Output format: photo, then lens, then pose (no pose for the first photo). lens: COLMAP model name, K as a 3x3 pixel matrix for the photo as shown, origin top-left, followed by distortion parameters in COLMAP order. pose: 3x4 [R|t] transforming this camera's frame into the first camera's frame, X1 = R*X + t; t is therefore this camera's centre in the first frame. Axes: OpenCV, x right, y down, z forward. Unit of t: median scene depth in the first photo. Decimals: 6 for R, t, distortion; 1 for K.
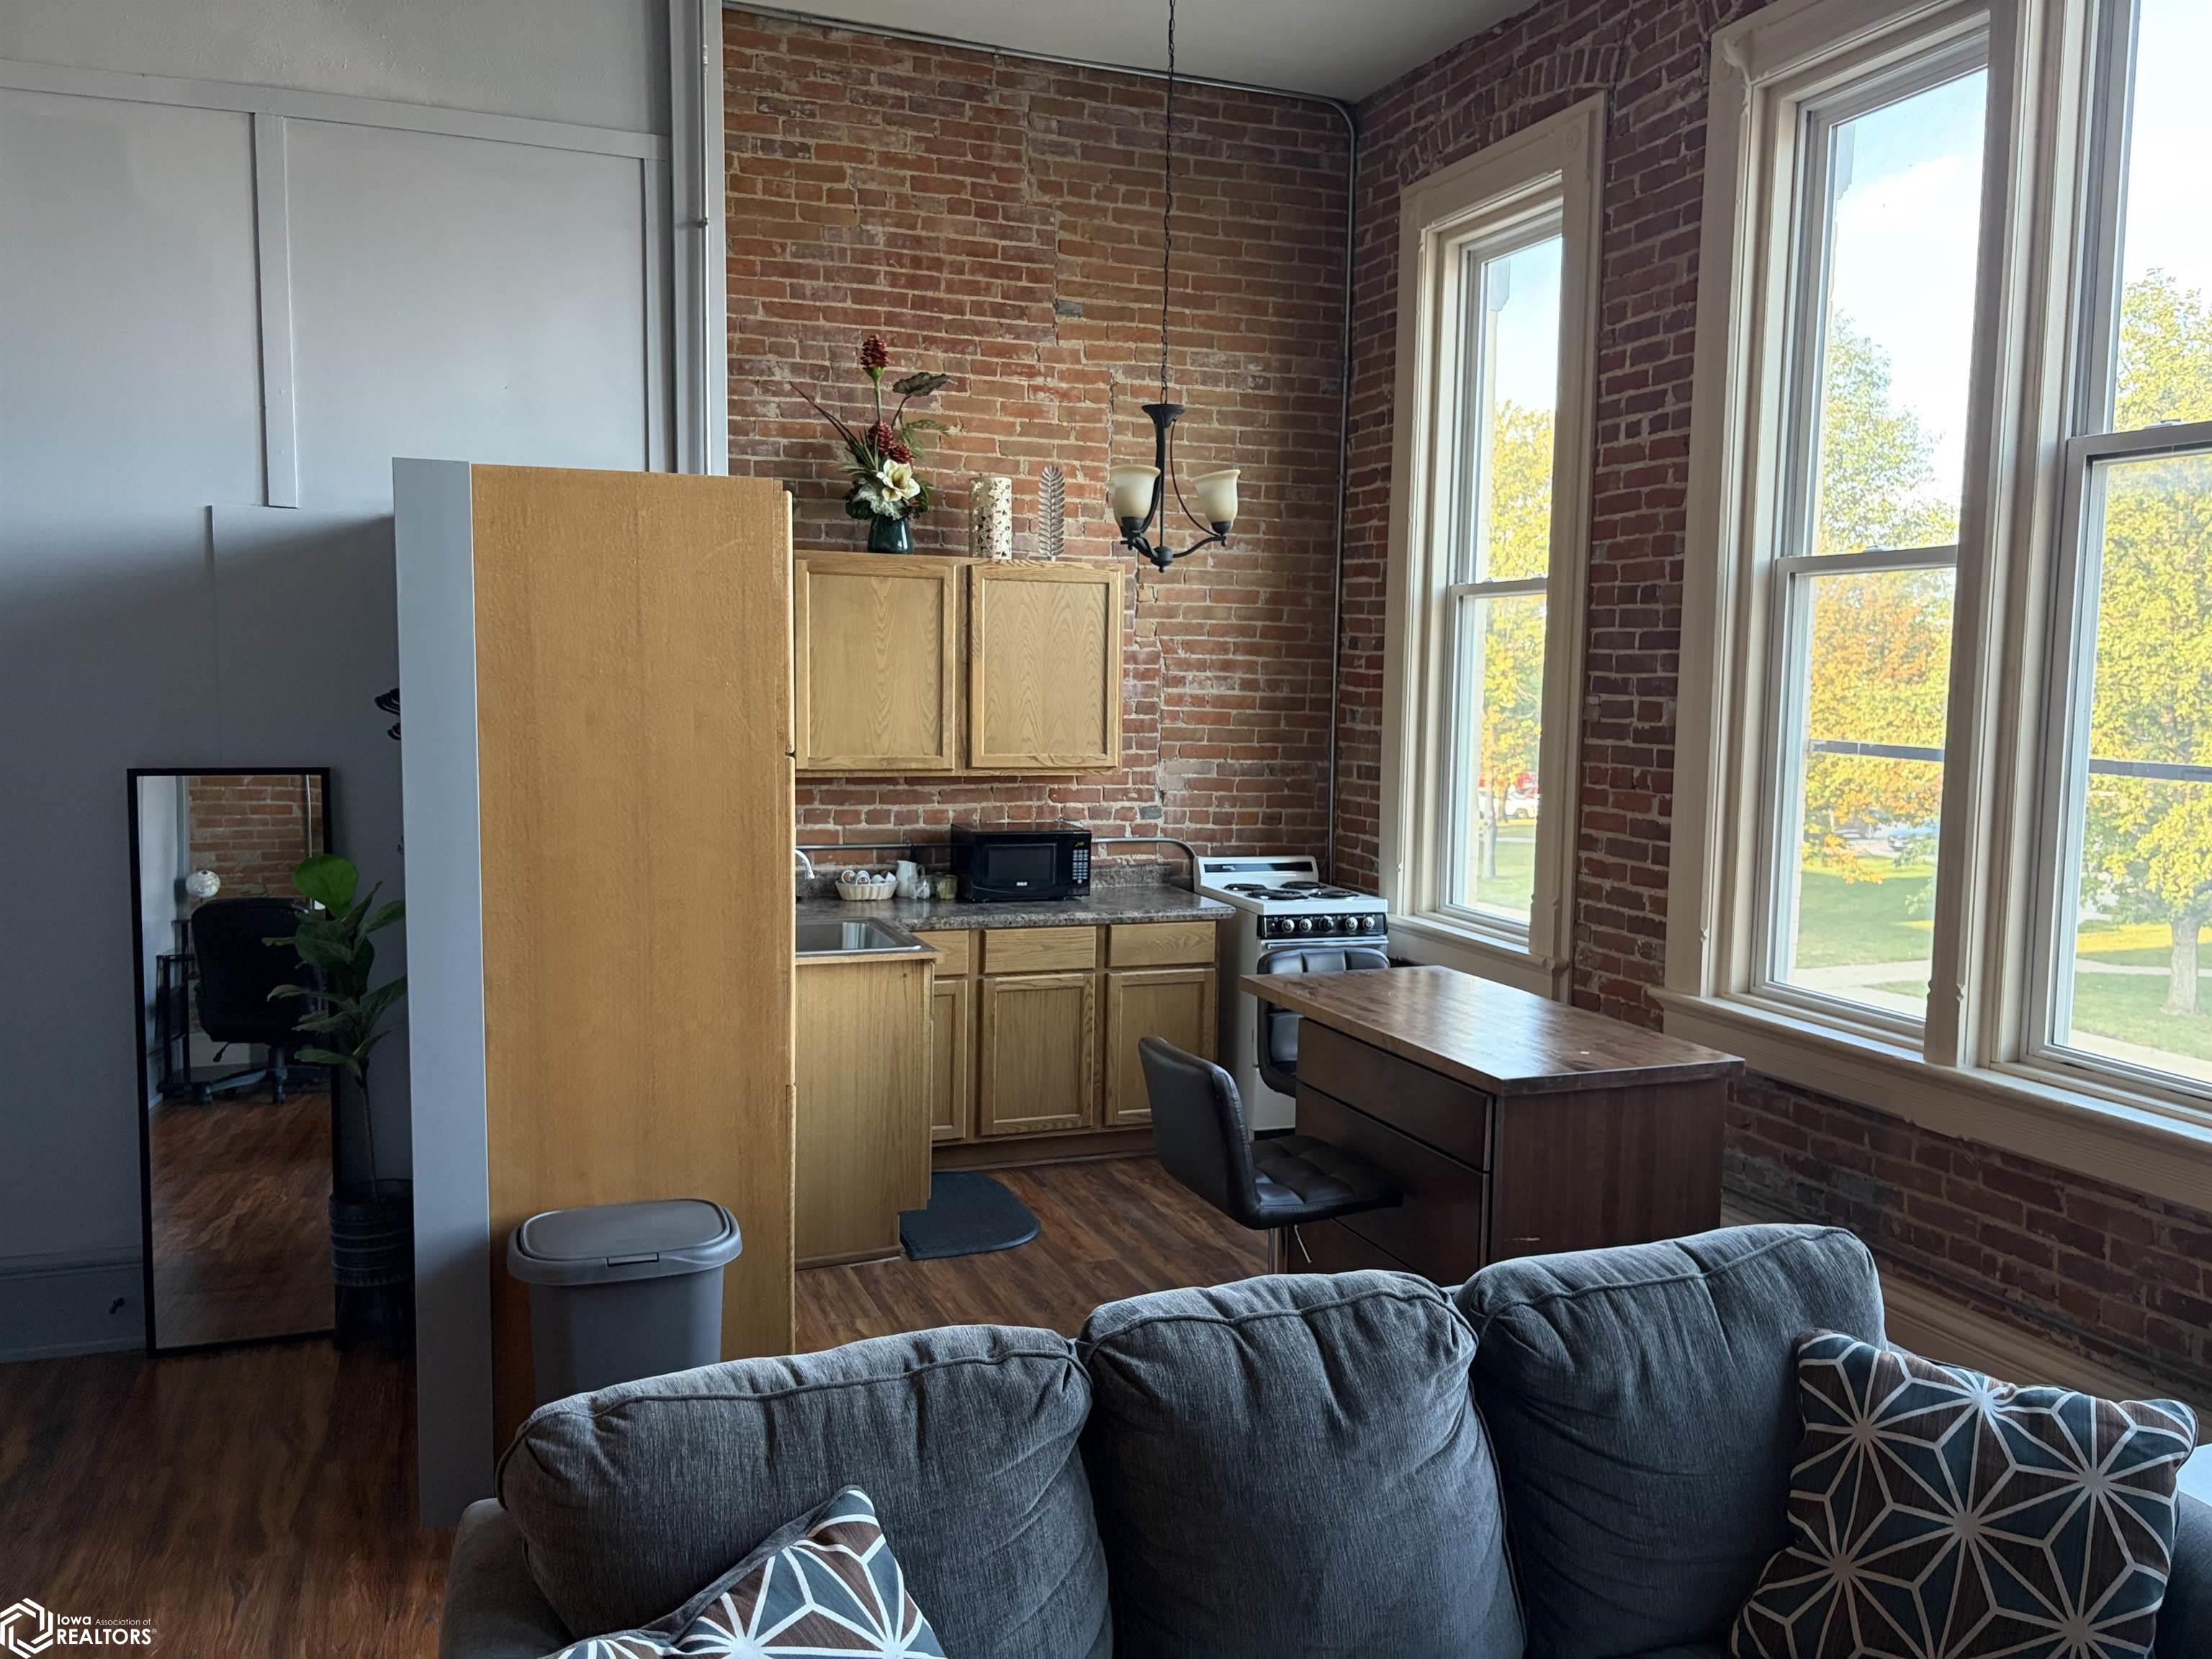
lens RADIAL K [[1678.8, 0, 1106.0], [0, 1678.8, 829.5], [0, 0, 1]] dist [0.021865, -0.001737]
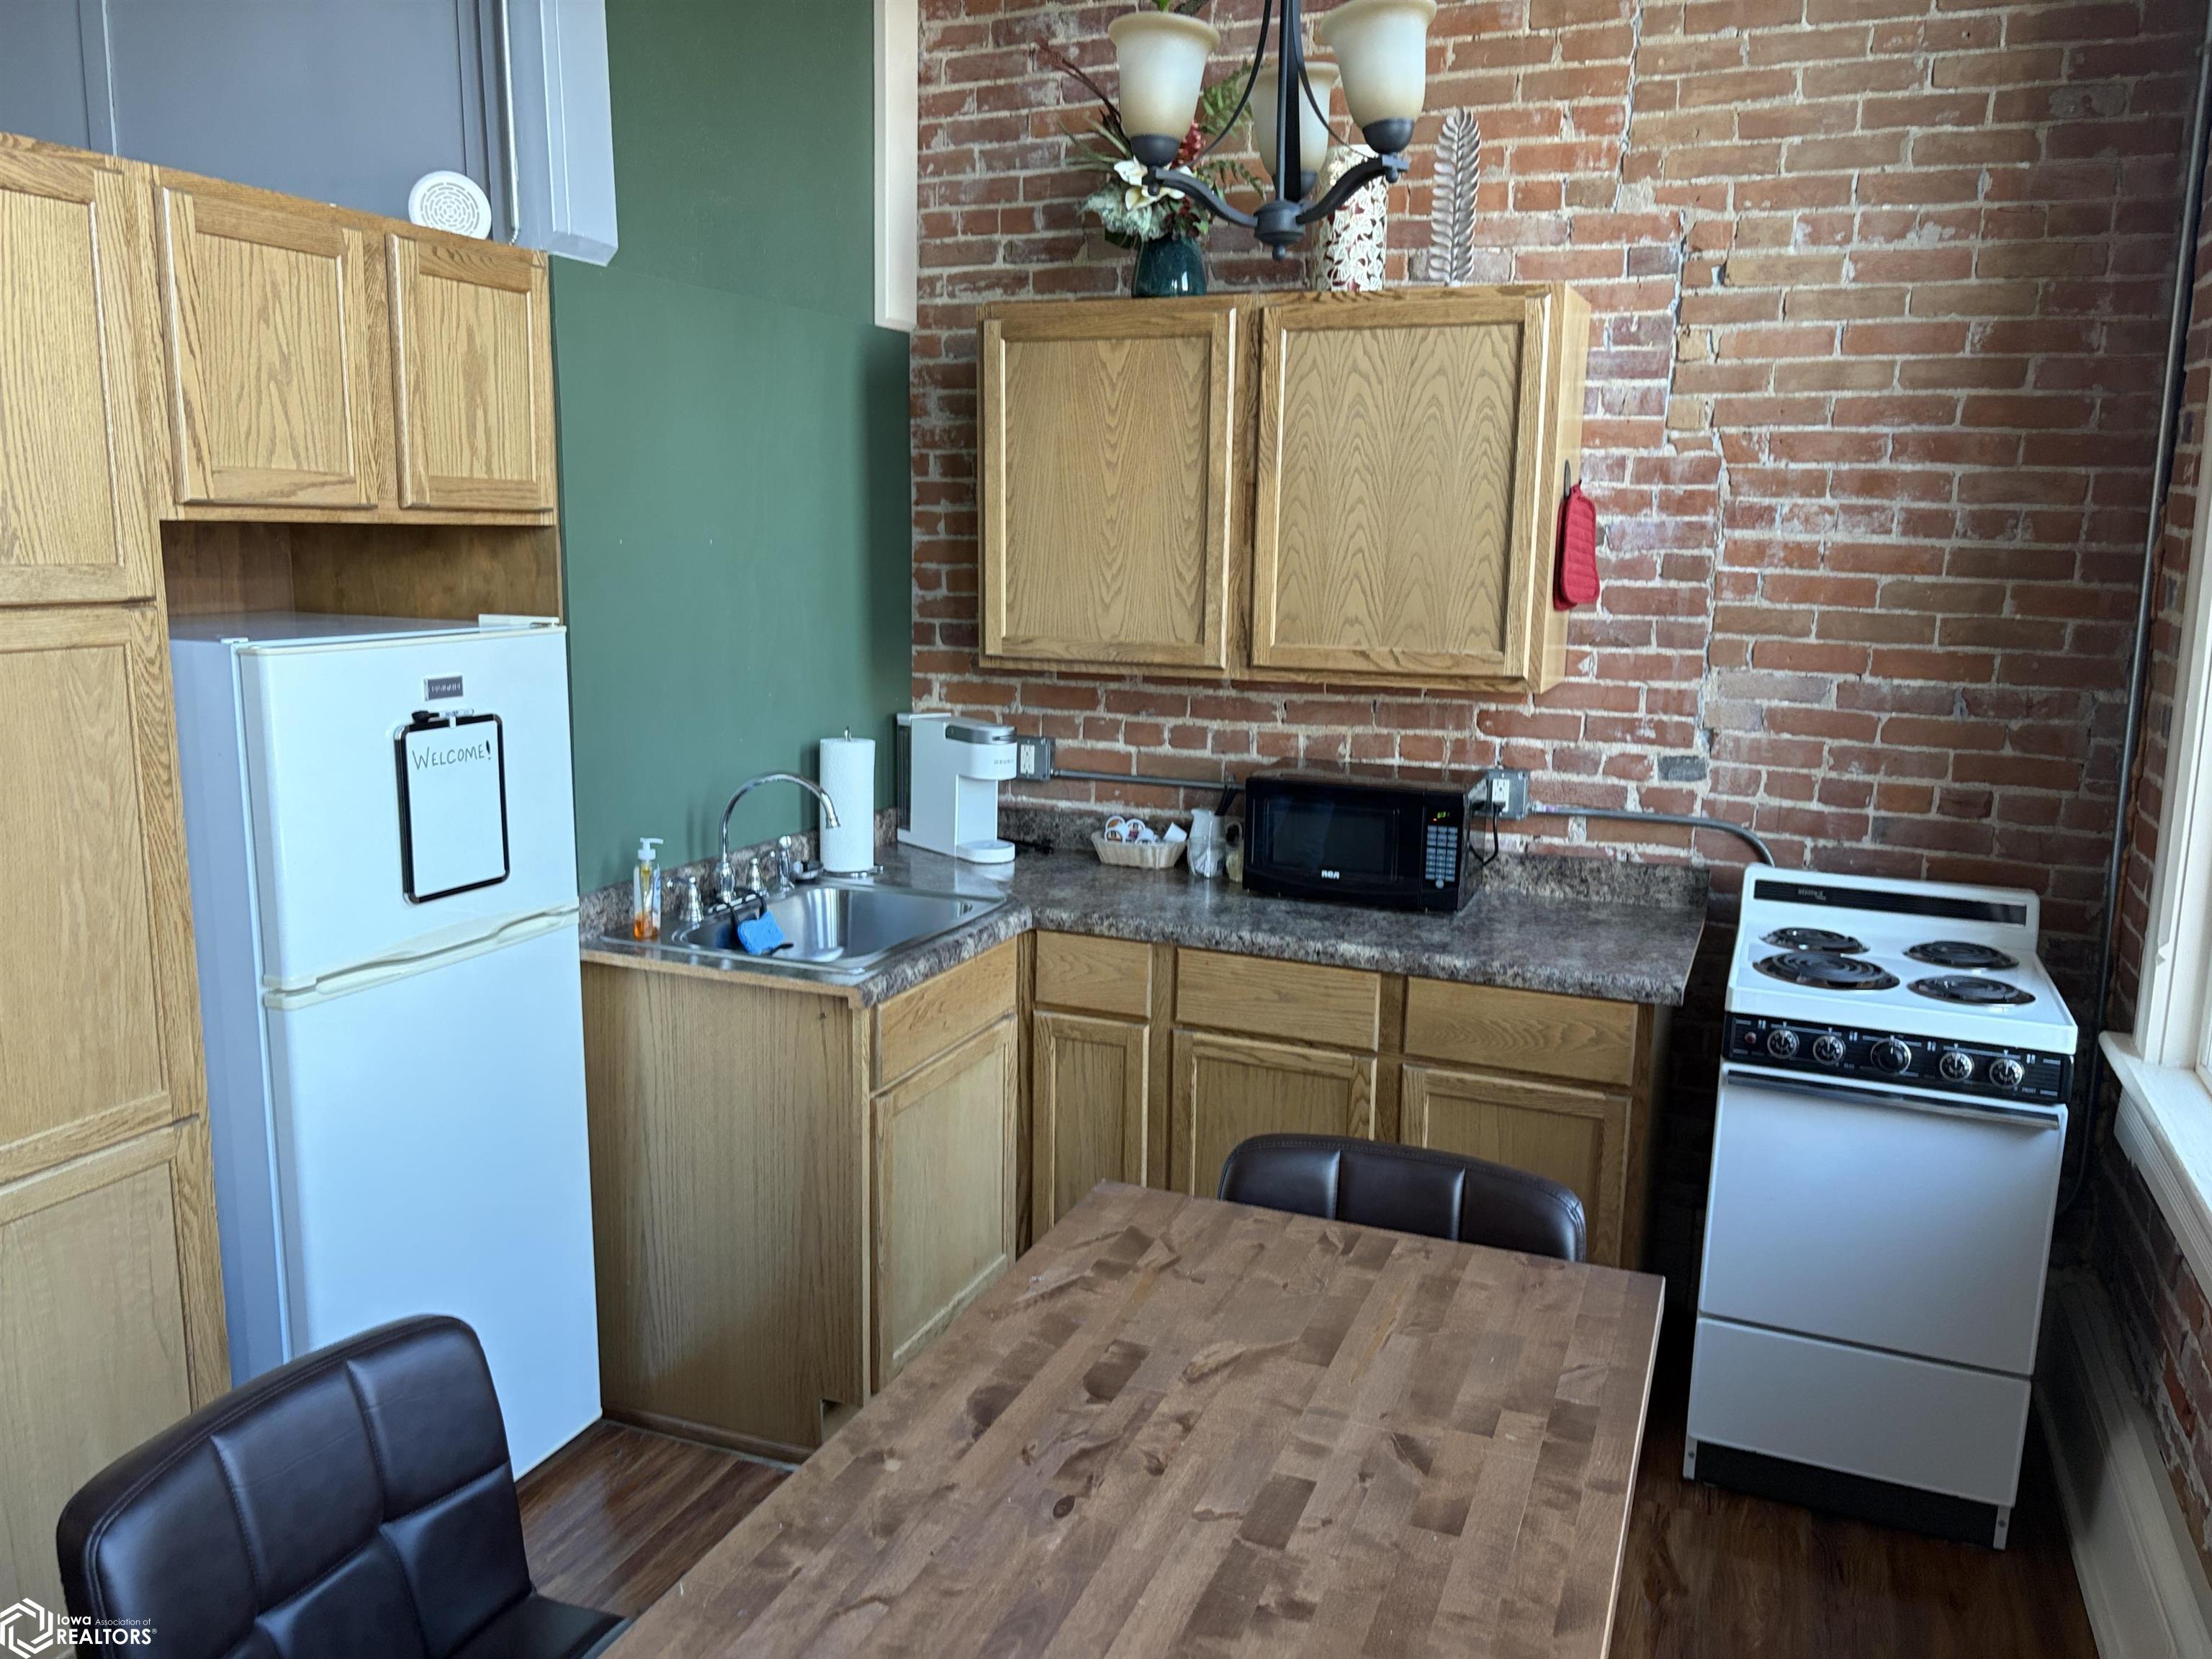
lens RADIAL K [[1681.9, 0, 1101.0], [0, 1681.9, 805.2], [0, 0, 1]] dist [0.037232, -0.068470]
pose [[0.721658, 0.106038, -0.684080, 0.260296], [-0.066724, 0.994252, 0.083728, -0.031021], [0.689026, -0.014778, 0.724586, 0.492849]]
